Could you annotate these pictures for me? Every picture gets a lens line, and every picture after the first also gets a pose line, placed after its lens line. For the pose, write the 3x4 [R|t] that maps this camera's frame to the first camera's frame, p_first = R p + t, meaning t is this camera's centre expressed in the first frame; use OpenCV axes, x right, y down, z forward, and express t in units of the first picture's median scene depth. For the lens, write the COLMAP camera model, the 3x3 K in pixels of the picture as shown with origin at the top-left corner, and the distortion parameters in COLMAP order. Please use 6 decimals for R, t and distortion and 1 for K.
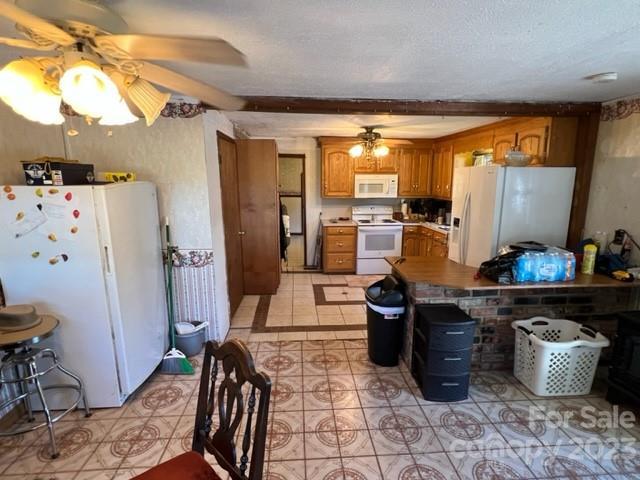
lens RADIAL K [[333.5, 0, 317.9], [0, 333.5, 244.2], [0, 0, 1]] dist [-0.000605, -0.000106]
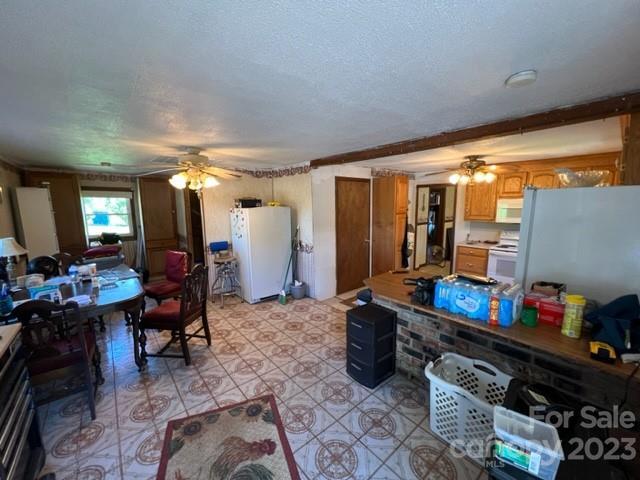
lens RADIAL K [[257.6, 0, 318.8], [0, 257.6, 242.8], [0, 0, 1]] dist [-0.001248, 0.000045]
pose [[0.590625, 0.113178, -0.798970, 0.906015], [-0.147582, 0.988566, 0.030938, -0.044913], [0.793336, 0.099641, 0.600575, 0.225064]]
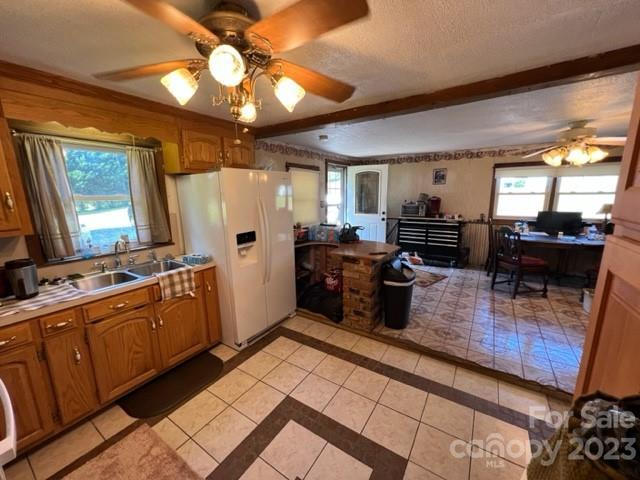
lens RADIAL K [[256.7, 0, 317.4], [0, 256.7, 240.8], [0, 0, 1]] dist [0.000406, 0.000089]
pose [[-0.790707, -0.101907, 0.603654, -0.143460], [0.133122, 0.933832, 0.332019, -0.356502], [-0.597546, 0.342889, -0.724821, 1.985191]]
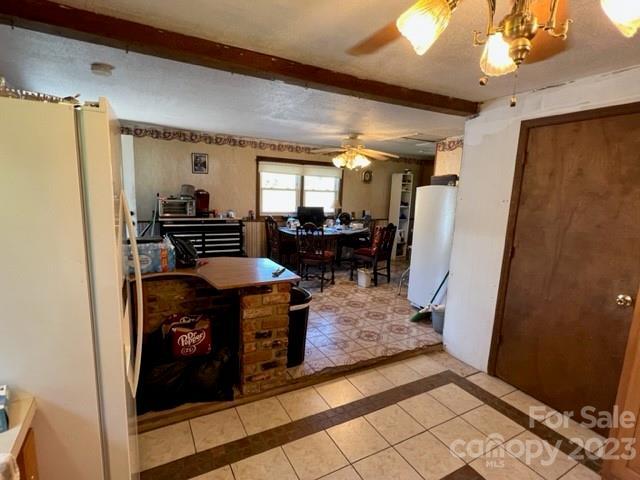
lens RADIAL K [[333.5, 0, 317.9], [0, 333.5, 244.2], [0, 0, 1]] dist [-0.000605, -0.000106]
pose [[-0.906691, 0.033098, -0.420495, 0.567943], [-0.123054, 0.932792, 0.338757, -0.345495], [0.403447, 0.358892, -0.841681, 1.930865]]
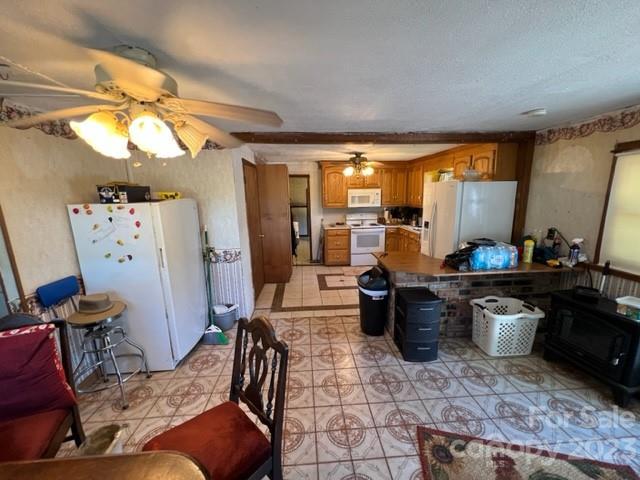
lens RADIAL K [[257.6, 0, 318.8], [0, 257.6, 242.8], [0, 0, 1]] dist [-0.001248, 0.000045]
pose [[0.999815, -0.018529, -0.005121, -0.002328], [0.018521, 0.999827, -0.001513, -0.001822], [0.005148, 0.001418, 0.999986, -0.013835]]
